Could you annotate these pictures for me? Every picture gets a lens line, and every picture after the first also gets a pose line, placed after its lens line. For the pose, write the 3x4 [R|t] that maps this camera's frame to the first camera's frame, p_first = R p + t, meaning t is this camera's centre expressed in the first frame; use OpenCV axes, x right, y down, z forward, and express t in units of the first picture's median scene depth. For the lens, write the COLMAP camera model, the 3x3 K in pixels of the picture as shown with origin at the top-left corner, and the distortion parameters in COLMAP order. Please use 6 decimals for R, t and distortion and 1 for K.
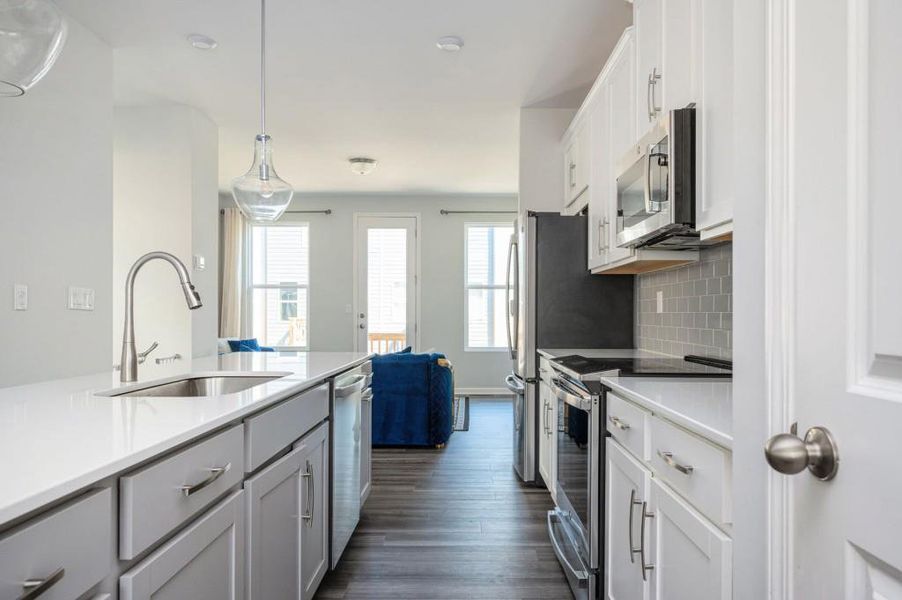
lens RADIAL K [[585.5, 0, 452.5], [0, 585.5, 317.4], [0, 0, 1]] dist [-0.002174, -0.001932]
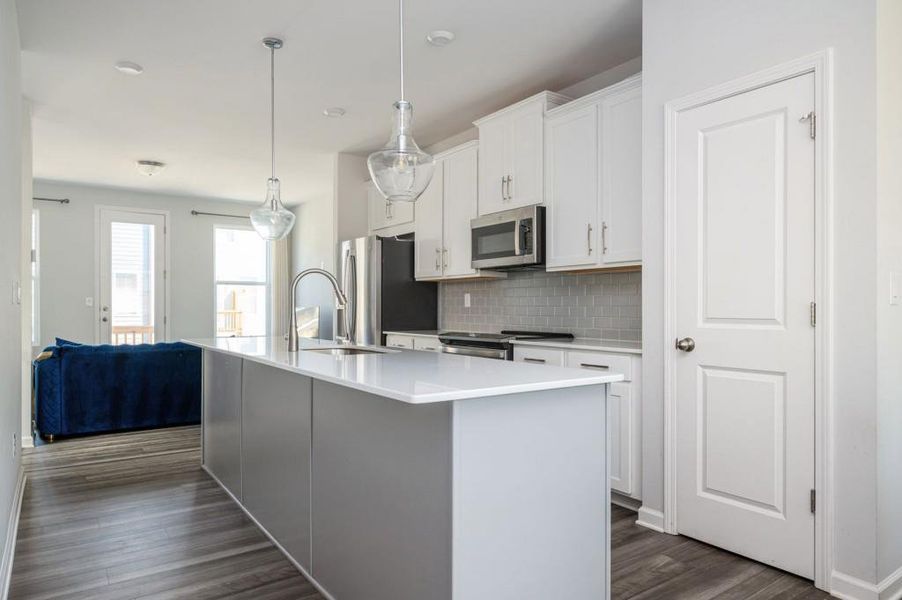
lens RADIAL K [[517.1, 0, 448.7], [0, 517.1, 310.0], [0, 0, 1]] dist [0.001005, -0.000522]
pose [[0.833298, -0.004954, 0.552802, -0.224890], [0.004323, 0.999988, 0.002444, -0.000899], [-0.552807, 0.000354, 0.833309, -0.083160]]
